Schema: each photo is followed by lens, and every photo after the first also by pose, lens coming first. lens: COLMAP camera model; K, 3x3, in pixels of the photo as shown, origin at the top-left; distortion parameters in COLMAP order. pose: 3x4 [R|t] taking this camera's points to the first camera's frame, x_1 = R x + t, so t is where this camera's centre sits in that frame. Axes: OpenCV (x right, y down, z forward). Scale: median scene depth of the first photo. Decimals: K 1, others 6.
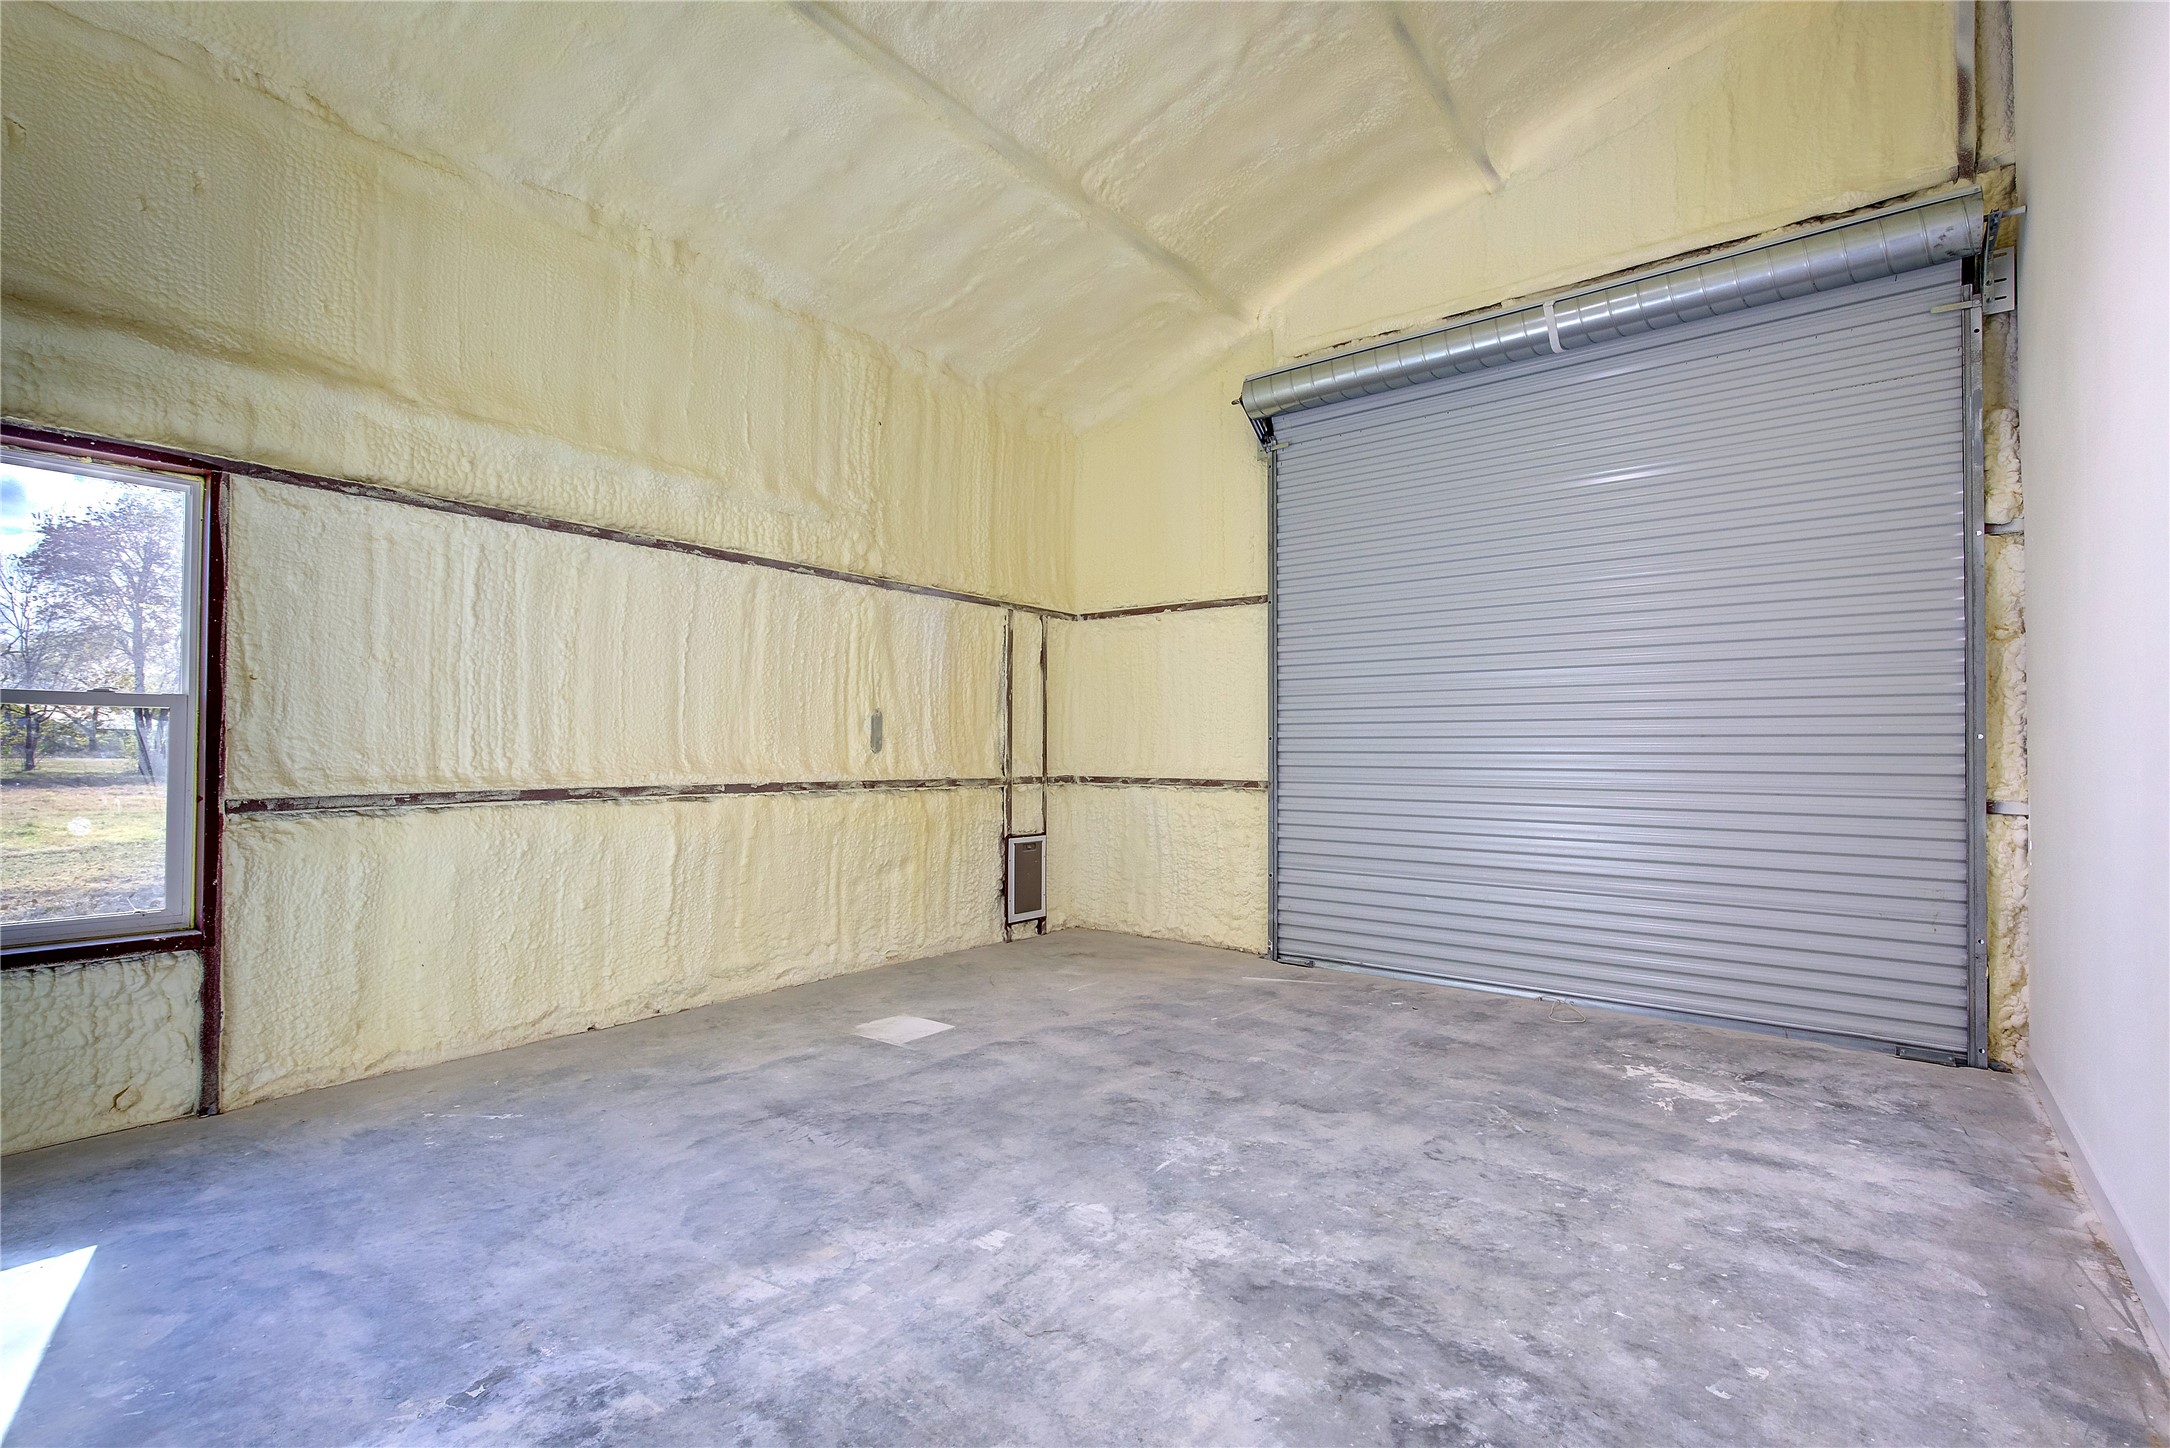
lens RADIAL K [[980.0, 0, 1090.5], [0, 980.0, 731.4], [0, 0, 1]] dist [-0.003131, -0.000401]
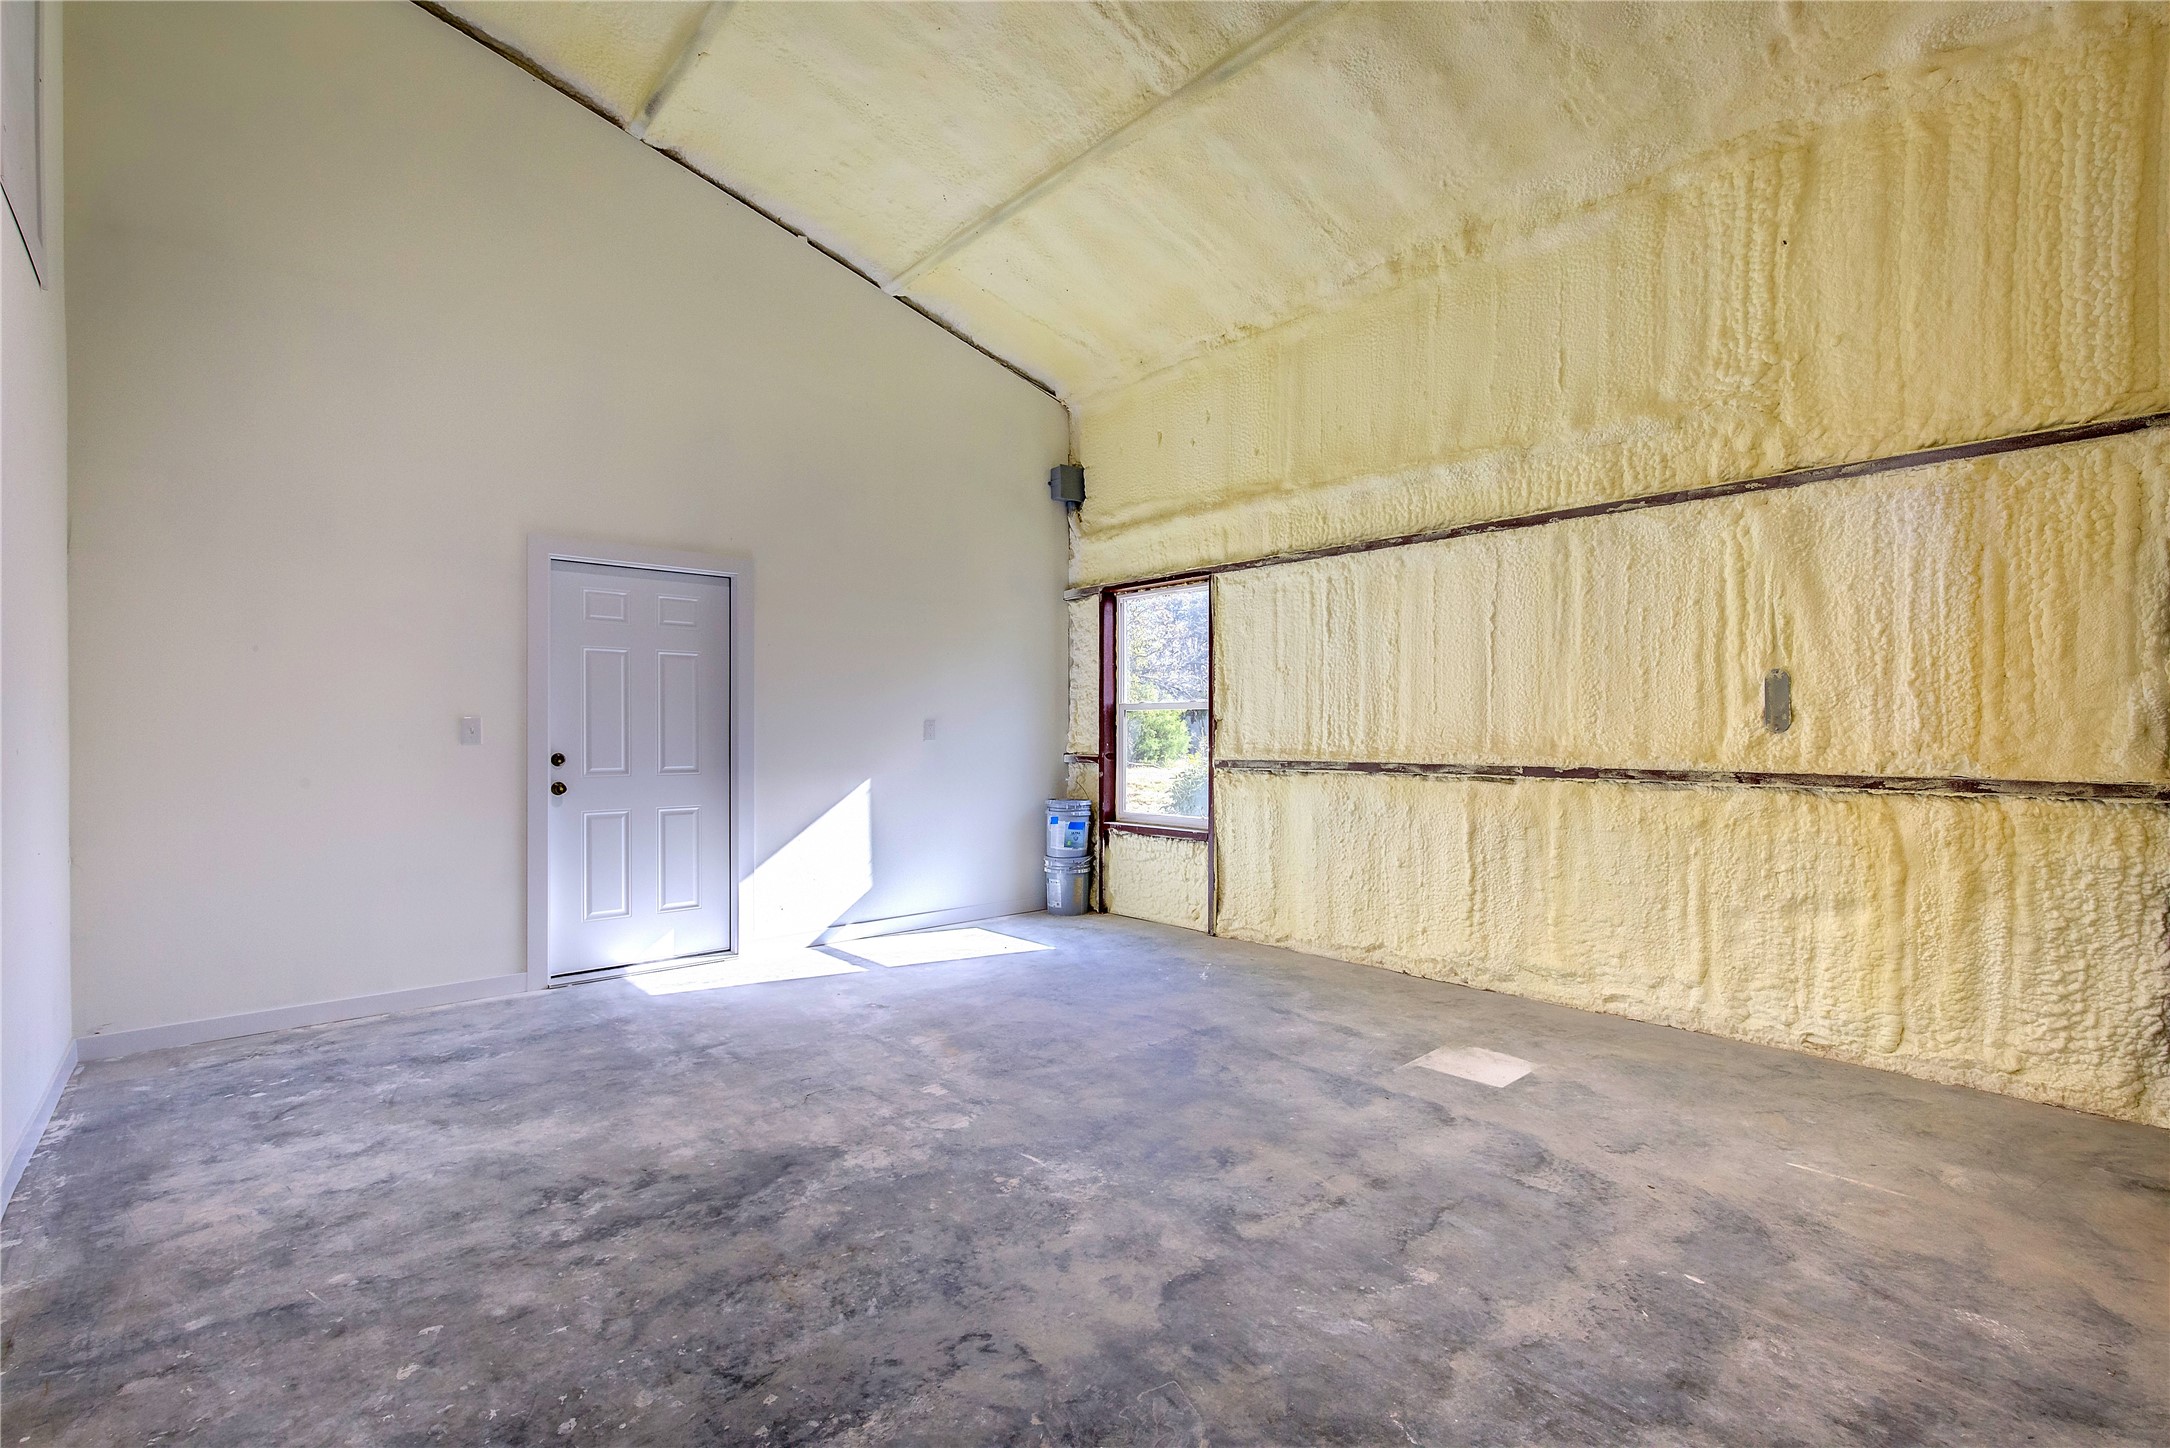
lens RADIAL K [[980.0, 0, 1090.5], [0, 980.0, 731.4], [0, 0, 1]] dist [-0.003131, -0.000401]
pose [[-0.172929, -0.004890, -0.984922, 0.722437], [0.019798, 0.999768, -0.008440, 0.023411], [0.984735, -0.020959, -0.172792, 0.877327]]
